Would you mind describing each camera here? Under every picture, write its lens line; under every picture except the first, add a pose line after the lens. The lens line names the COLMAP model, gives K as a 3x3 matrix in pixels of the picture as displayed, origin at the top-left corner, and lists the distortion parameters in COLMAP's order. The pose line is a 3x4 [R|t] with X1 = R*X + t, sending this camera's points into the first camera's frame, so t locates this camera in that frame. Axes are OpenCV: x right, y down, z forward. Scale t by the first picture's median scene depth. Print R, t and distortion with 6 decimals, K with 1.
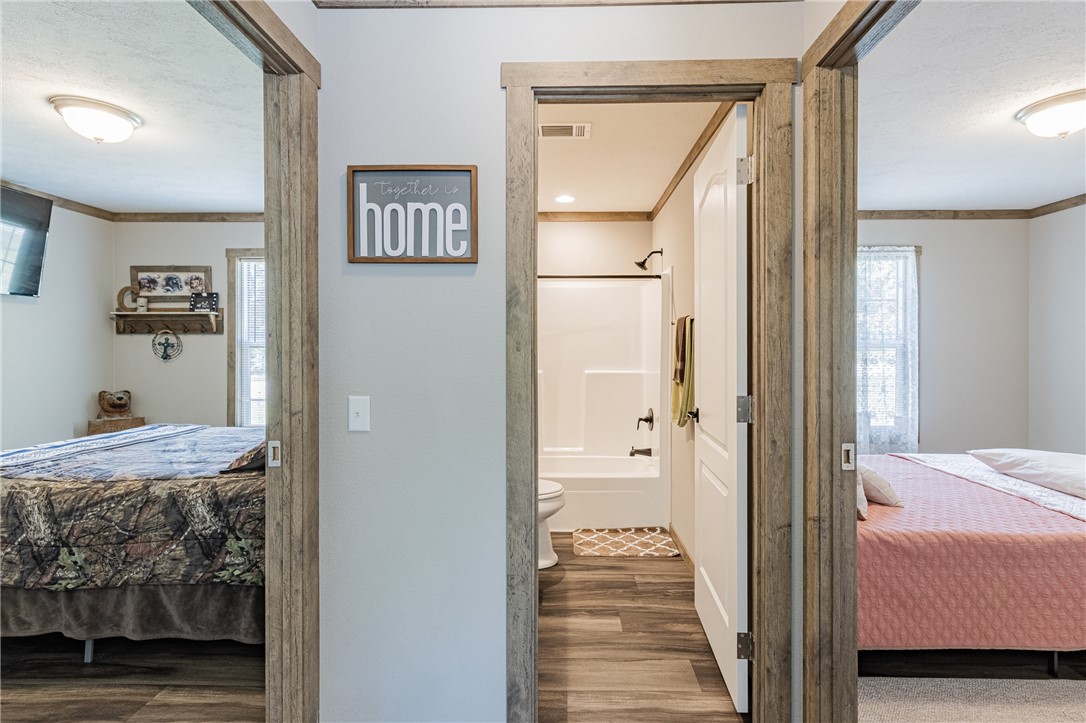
lens RADIAL K [[513.9, 0, 558.9], [0, 513.9, 353.3], [0, 0, 1]] dist [0.004568, -0.000302]
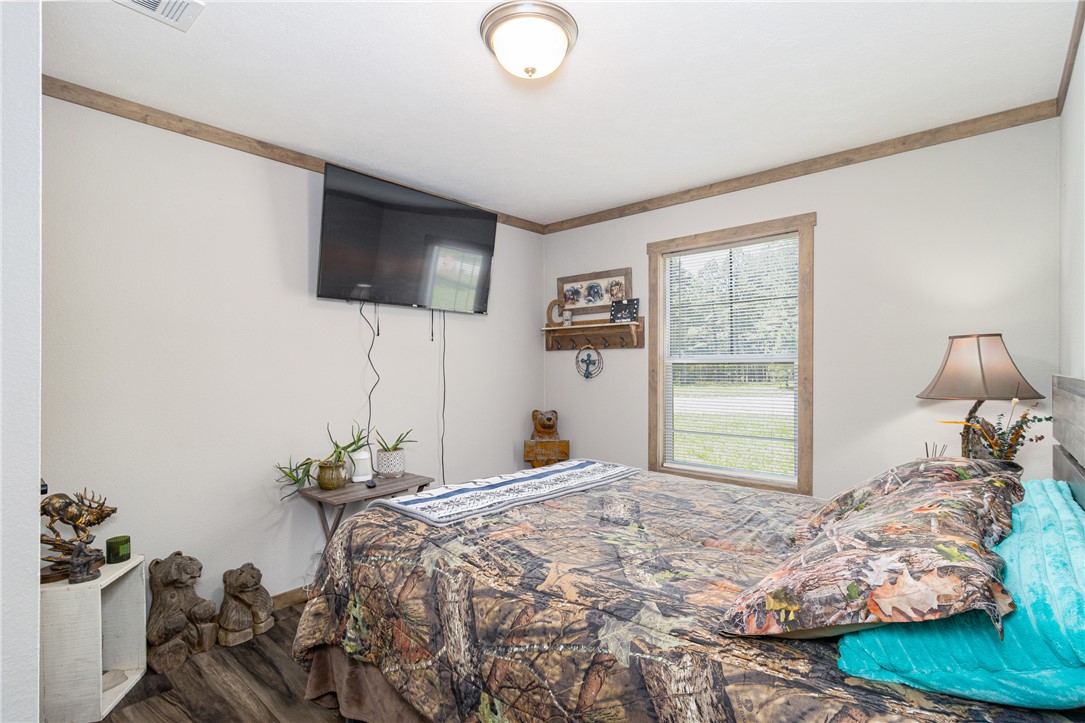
lens RADIAL K [[513.5, 0, 544.0], [0, 513.5, 364.8], [0, 0, 1]] dist [0.004568, -0.000302]
pose [[0.758467, -0.006027, -0.651683, -0.243984], [-0.000595, 0.999950, -0.009940, -0.002221], [0.651711, 0.007927, 0.758426, 0.279393]]
